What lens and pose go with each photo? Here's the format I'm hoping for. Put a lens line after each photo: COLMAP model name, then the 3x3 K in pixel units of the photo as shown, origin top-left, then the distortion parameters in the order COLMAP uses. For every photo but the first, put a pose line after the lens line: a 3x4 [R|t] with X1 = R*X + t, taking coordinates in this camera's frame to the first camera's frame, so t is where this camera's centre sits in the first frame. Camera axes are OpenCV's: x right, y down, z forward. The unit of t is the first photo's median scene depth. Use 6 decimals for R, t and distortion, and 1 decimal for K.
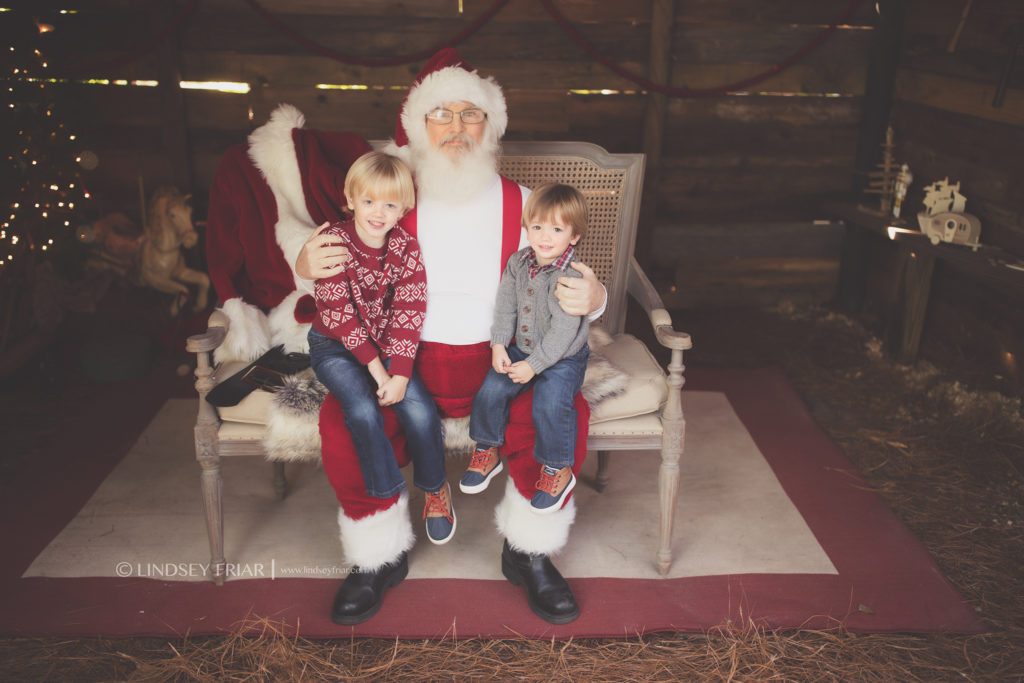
lens RADIAL K [[1012.6, 0, 512.3], [0, 1012.6, 345.3], [0, 0, 1]] dist [-0.008331, -0.008450]
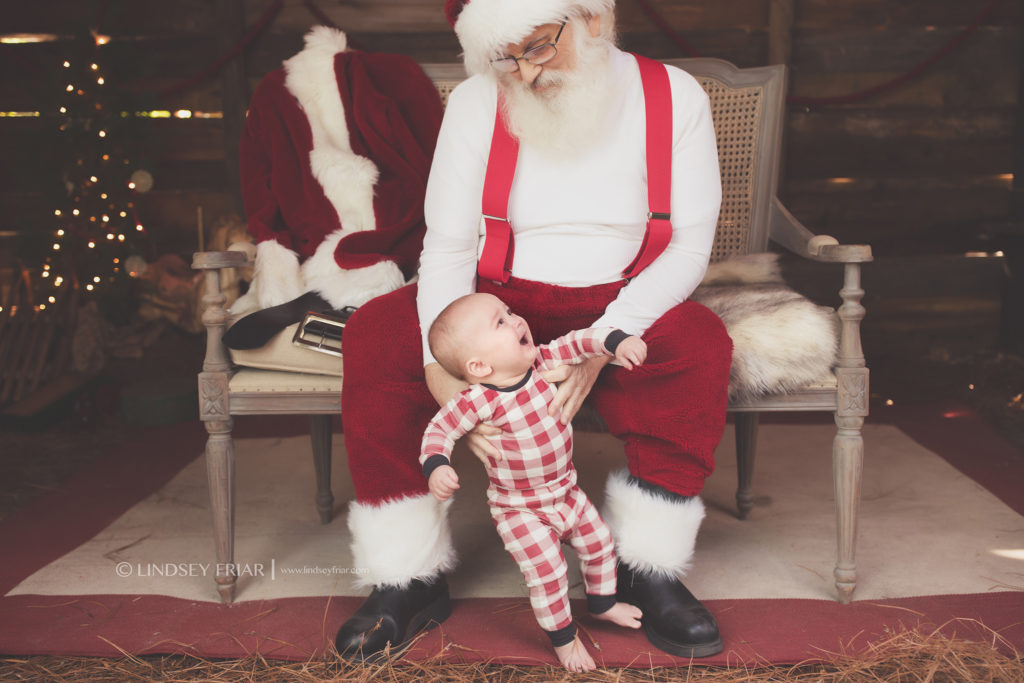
lens RADIAL K [[1042.8, 0, 536.4], [0, 1042.8, 318.1], [0, 0, 1]] dist [-0.013605, -0.001428]
pose [[0.997321, -0.019755, -0.070437, -0.009265], [0.008630, 0.987896, -0.154876, 0.125319], [0.072644, 0.153853, 0.985420, 0.209472]]
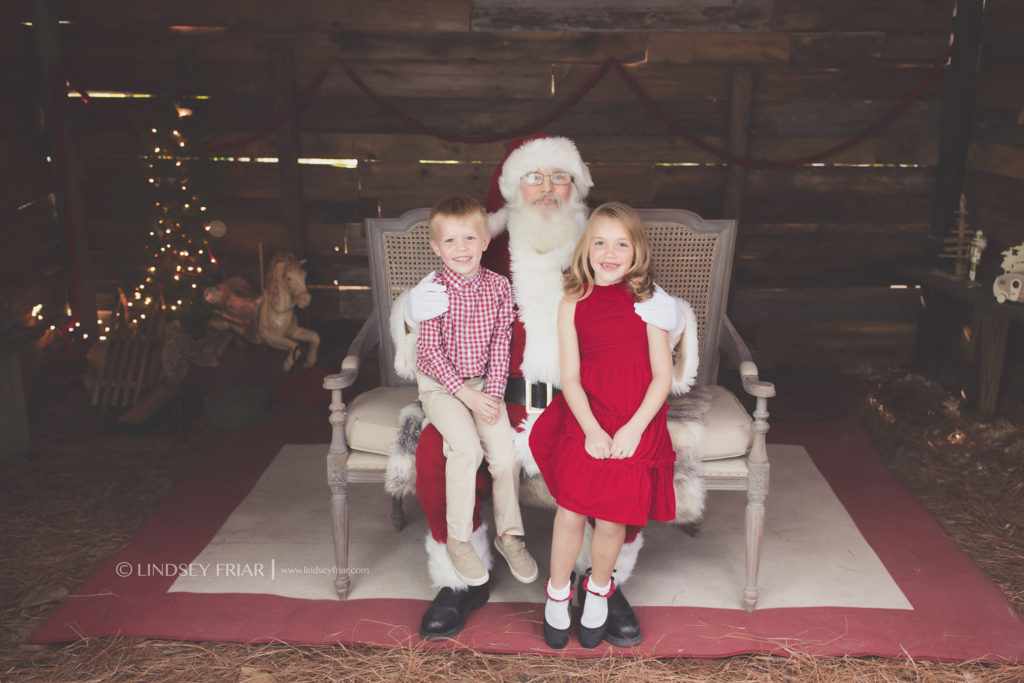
lens RADIAL K [[982.9, 0, 510.7], [0, 982.9, 339.3], [0, 0, 1]] dist [-0.008705, -0.010162]
pose [[0.996778, 0.005135, -0.080041, -0.017774], [-0.010930, 0.997336, -0.072126, 0.018293], [0.079457, 0.072768, 0.994179, -0.055345]]
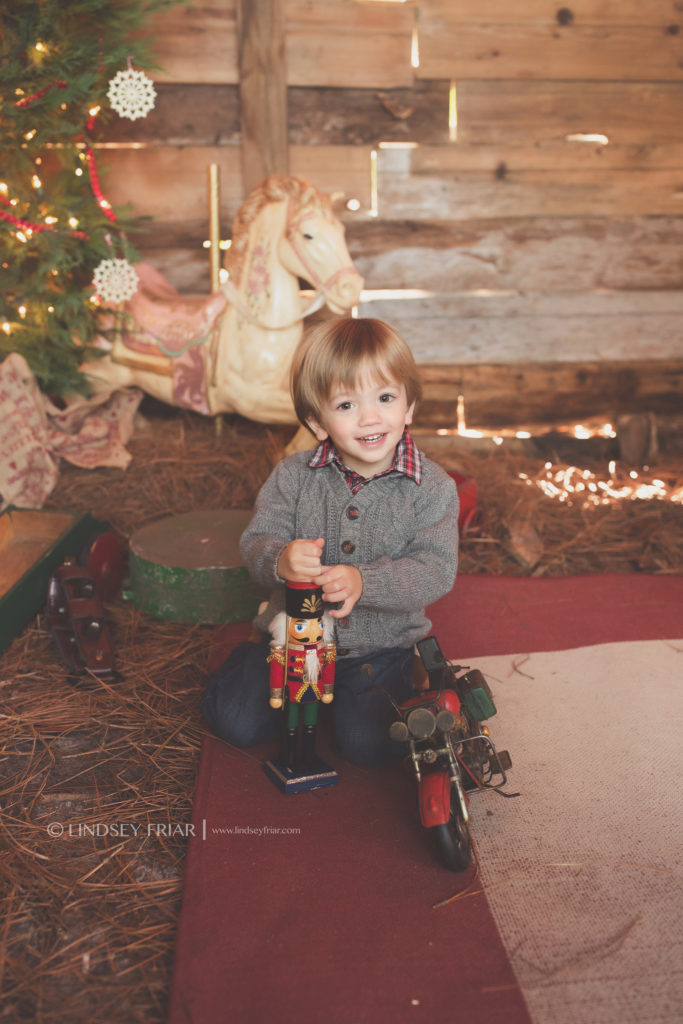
lens RADIAL K [[994.4, 0, 338.8], [0, 994.4, 510.8], [0, 0, 1]] dist [-0.009996, -0.009499]
pose [[0.998754, -0.040480, 0.029199, -0.552787], [0.041914, 0.997855, -0.050281, 0.020023], [-0.027101, 0.051442, 0.998308, 0.937015]]
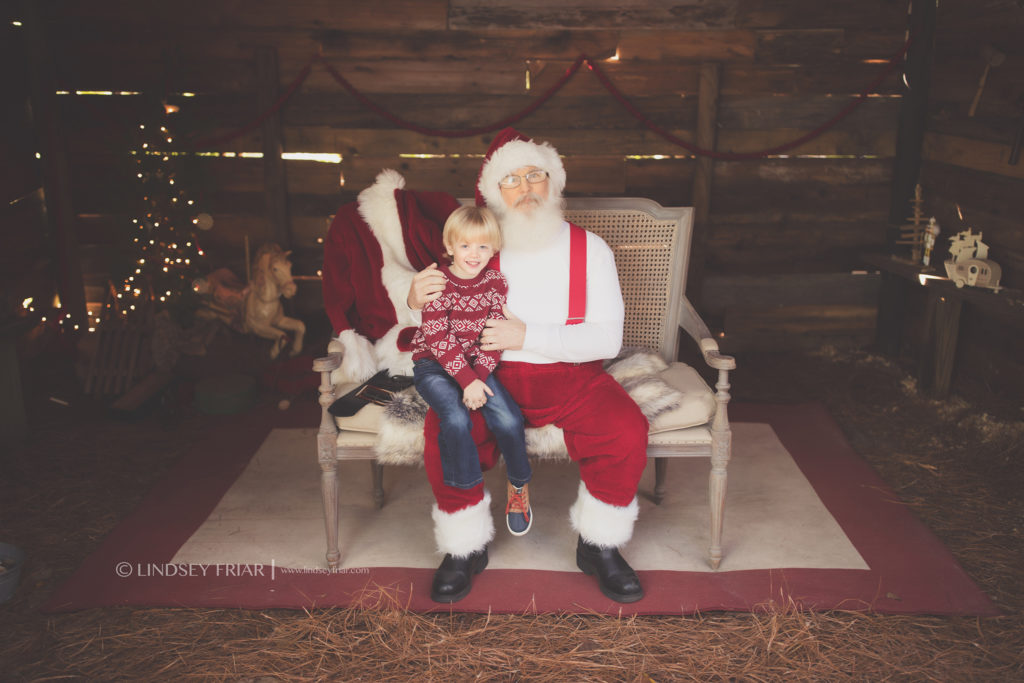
lens RADIAL K [[978.4, 0, 513.2], [0, 978.4, 338.4], [0, 0, 1]] dist [-0.006543, -0.011473]
pose [[0.998473, -0.004551, -0.055058, -0.014582], [0.000926, 0.997840, -0.065684, 0.034050], [0.055238, 0.065533, 0.996320, -0.118624]]
